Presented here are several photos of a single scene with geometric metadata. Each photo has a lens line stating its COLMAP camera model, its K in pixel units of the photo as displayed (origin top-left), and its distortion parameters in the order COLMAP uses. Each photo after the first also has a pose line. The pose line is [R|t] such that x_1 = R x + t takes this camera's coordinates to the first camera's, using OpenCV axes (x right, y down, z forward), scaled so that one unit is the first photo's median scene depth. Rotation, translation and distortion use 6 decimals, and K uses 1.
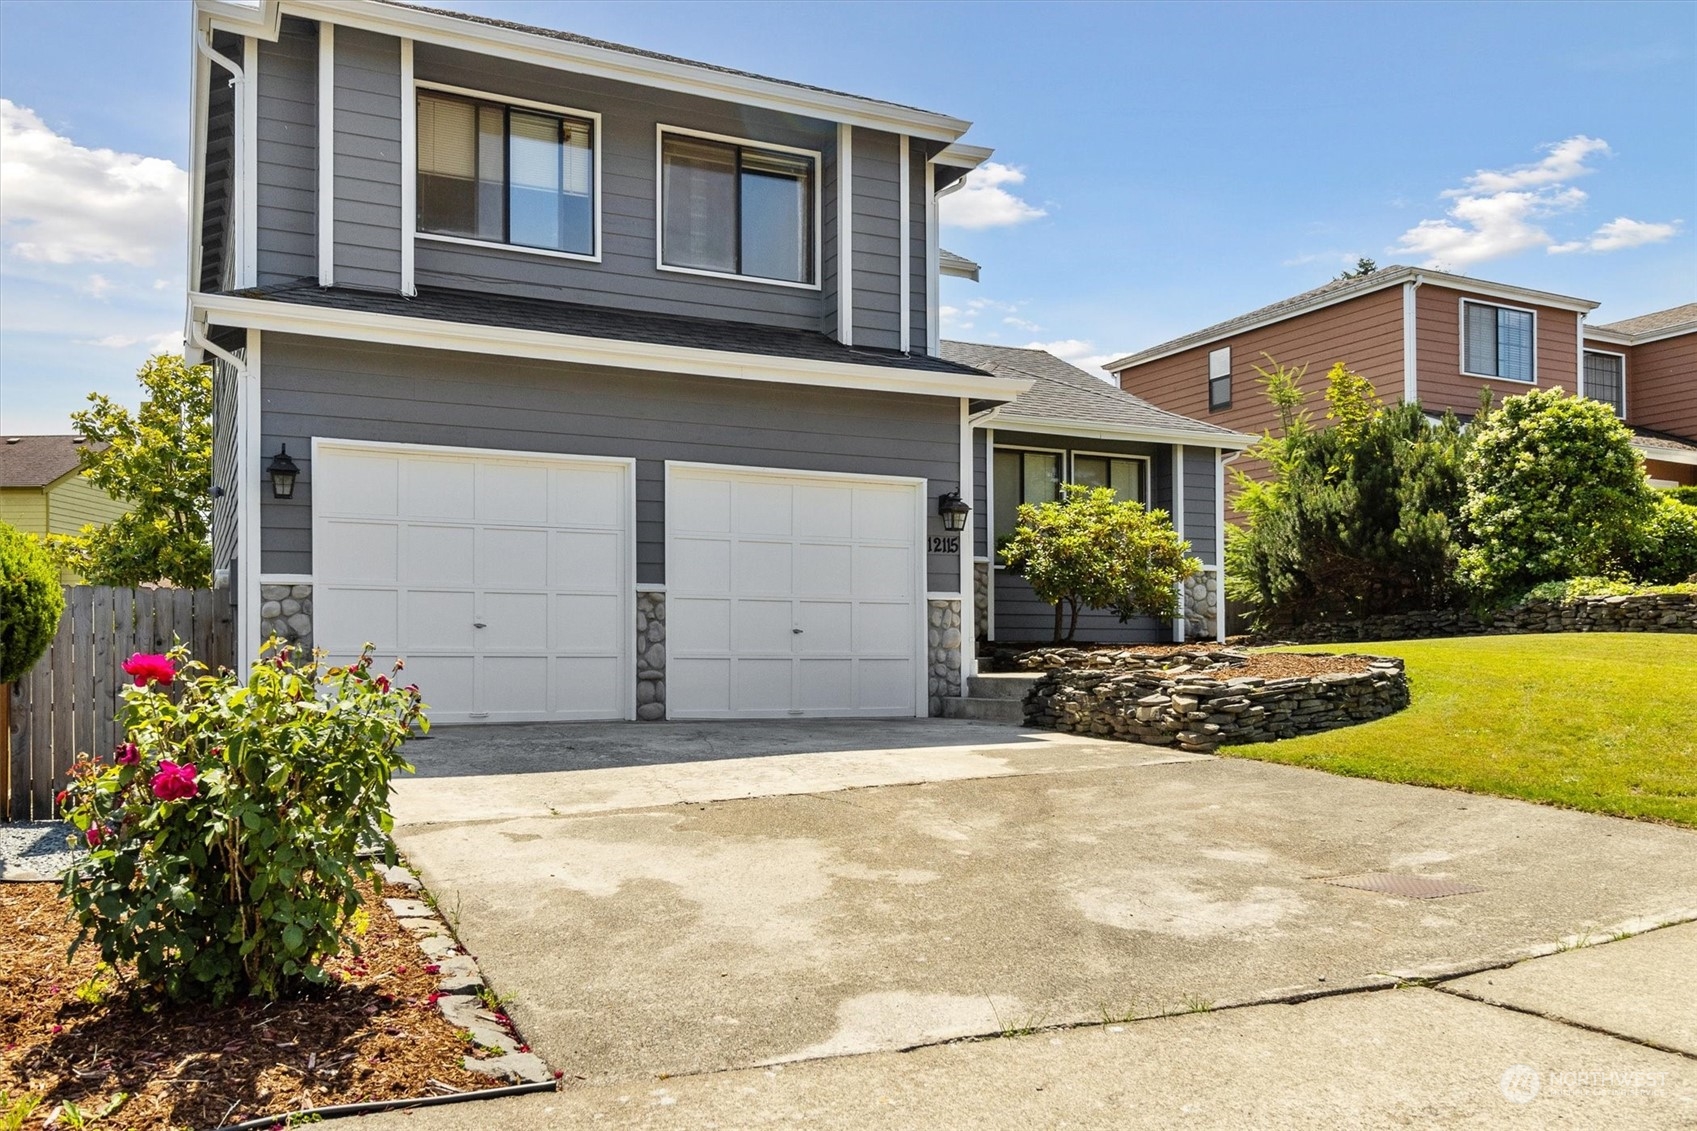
lens RADIAL K [[1375.6, 0, 836.7], [0, 1375.6, 649.4], [0, 0, 1]] dist [-0.011336, 0.042703]
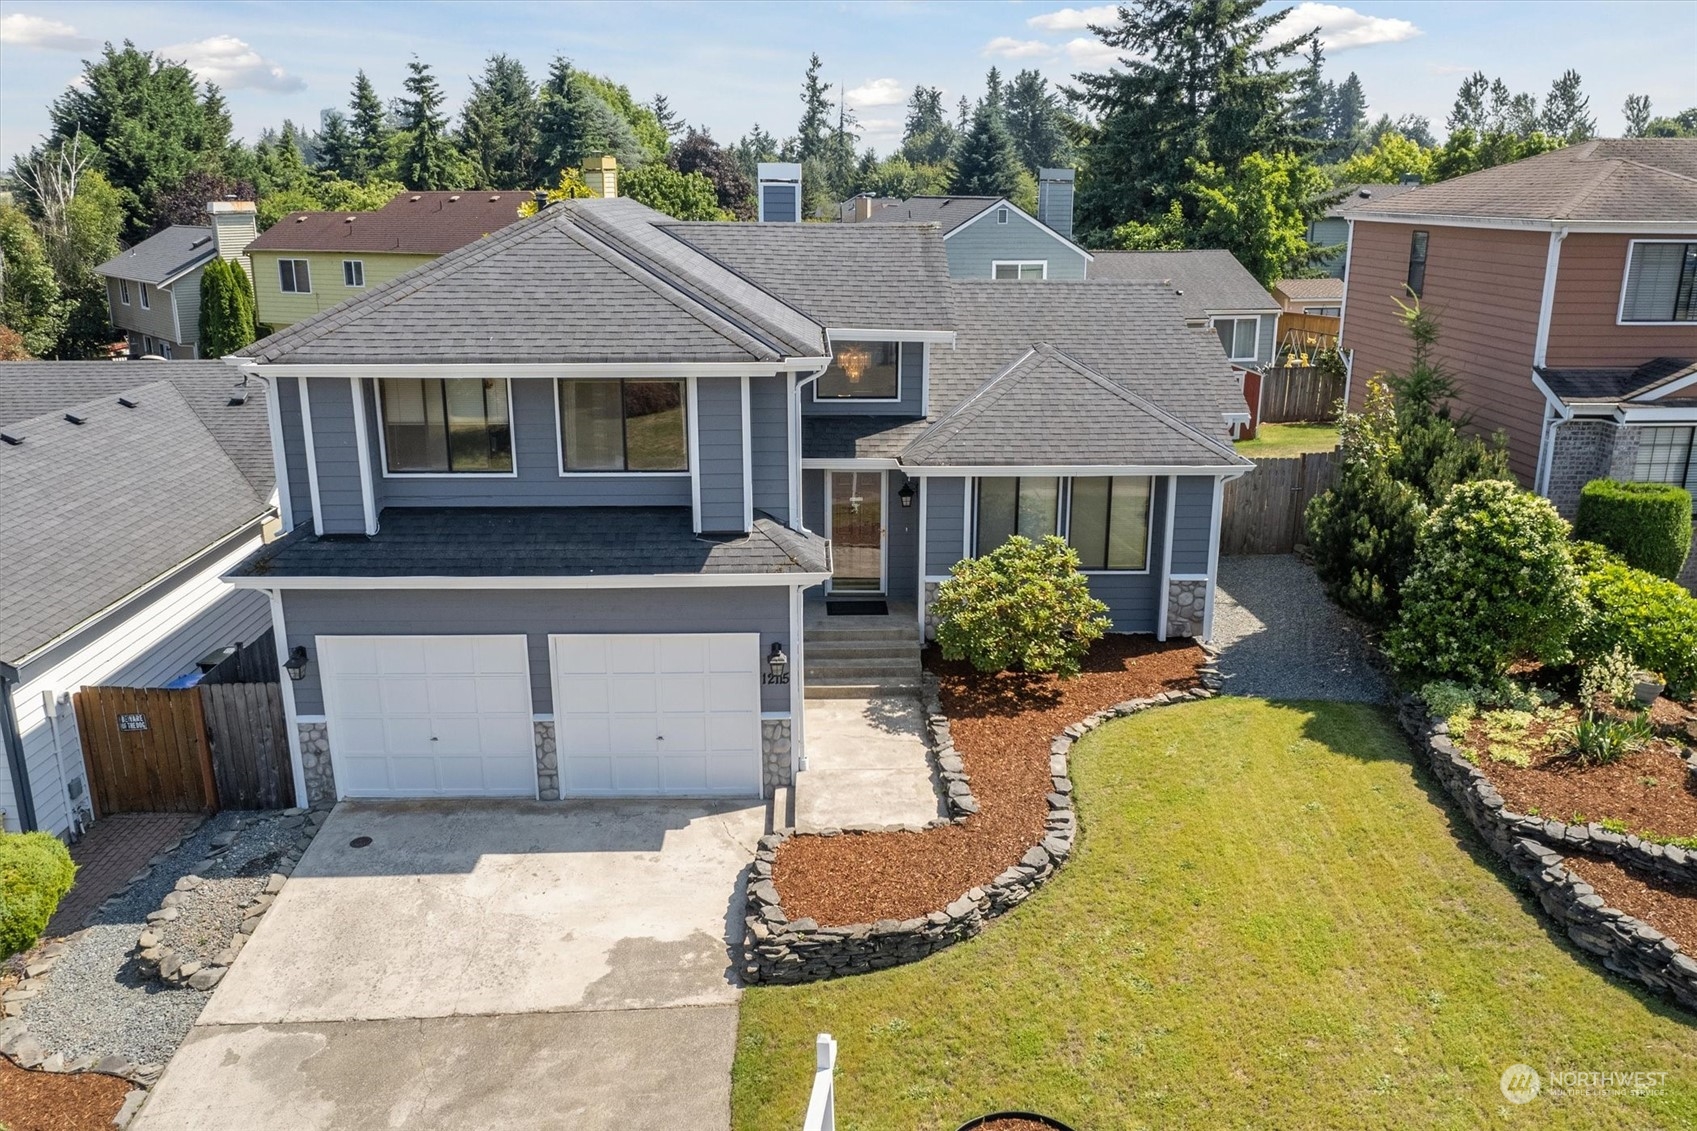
lens RADIAL K [[1331.8, 0, 866.4], [0, 1331.8, 584.1], [0, 0, 1]] dist [-0.068663, 0.057137]
pose [[0.917942, 0.124286, -0.376744, 0.669343], [-0.003134, 0.951901, 0.306390, -0.592174], [0.396703, -0.280067, 0.874179, -0.054531]]
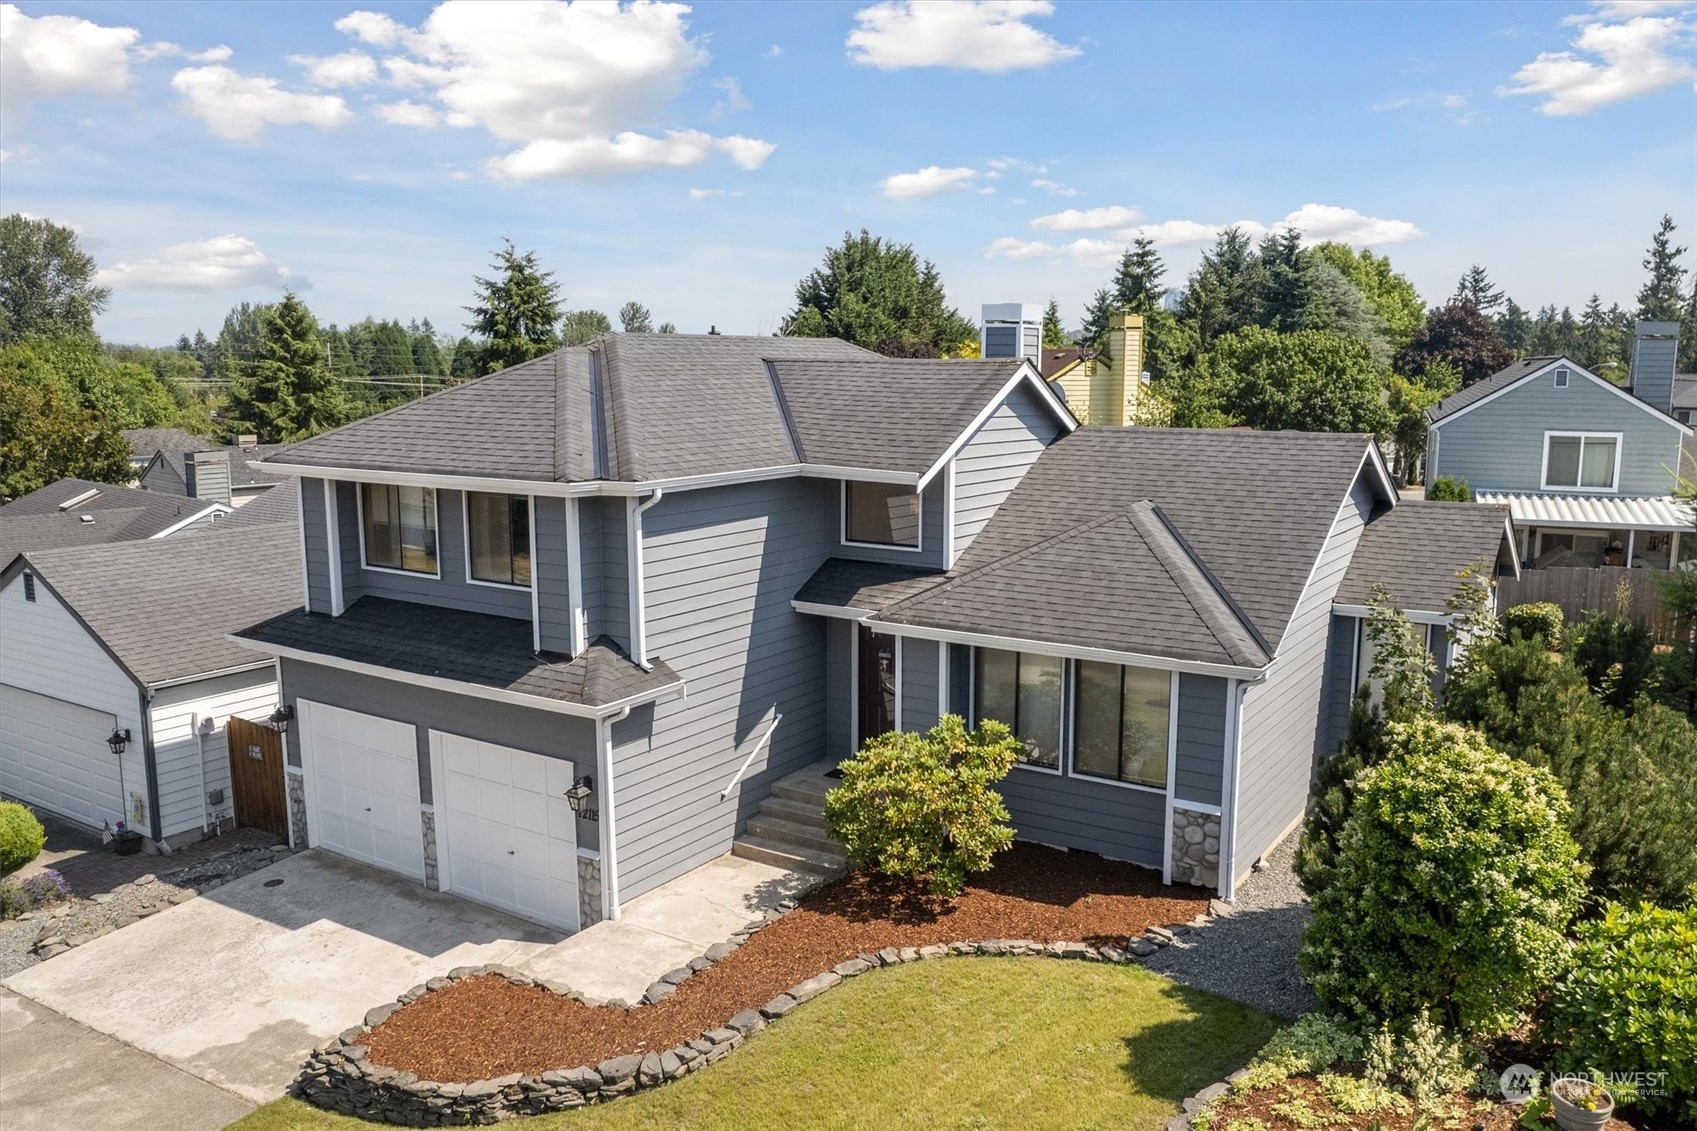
lens RADIAL K [[1331.8, 0, 866.4], [0, 1331.8, 584.1], [0, 0, 1]] dist [-0.068663, 0.057137]
pose [[0.522882, 0.149102, -0.839263, 1.277177], [0.010427, 0.983390, 0.181203, -0.534624], [0.852341, -0.103499, 0.512643, 0.663526]]
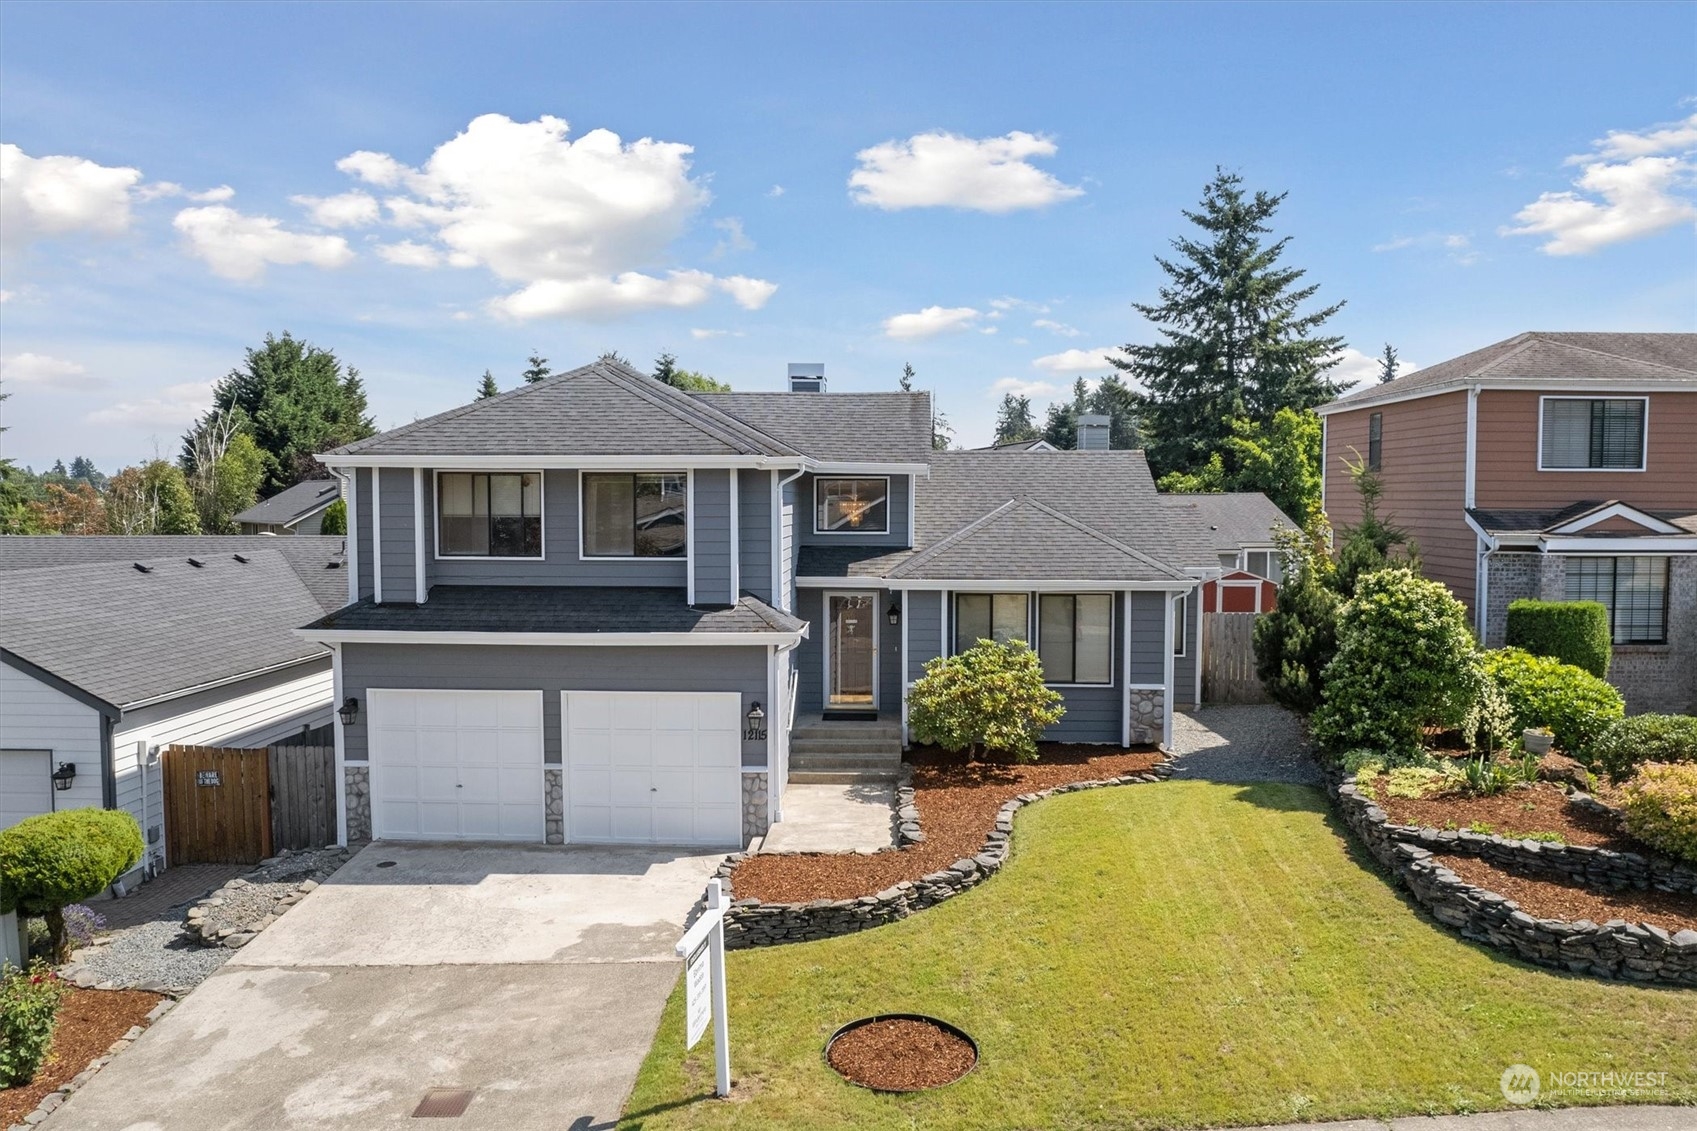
lens RADIAL K [[1331.8, 0, 866.4], [0, 1331.8, 584.1], [0, 0, 1]] dist [-0.068663, 0.057137]
pose [[0.885935, 0.038530, -0.462207, 0.910592], [0.001141, 0.996359, 0.085244, -0.390646], [0.463809, -0.076048, 0.882665, -0.226510]]
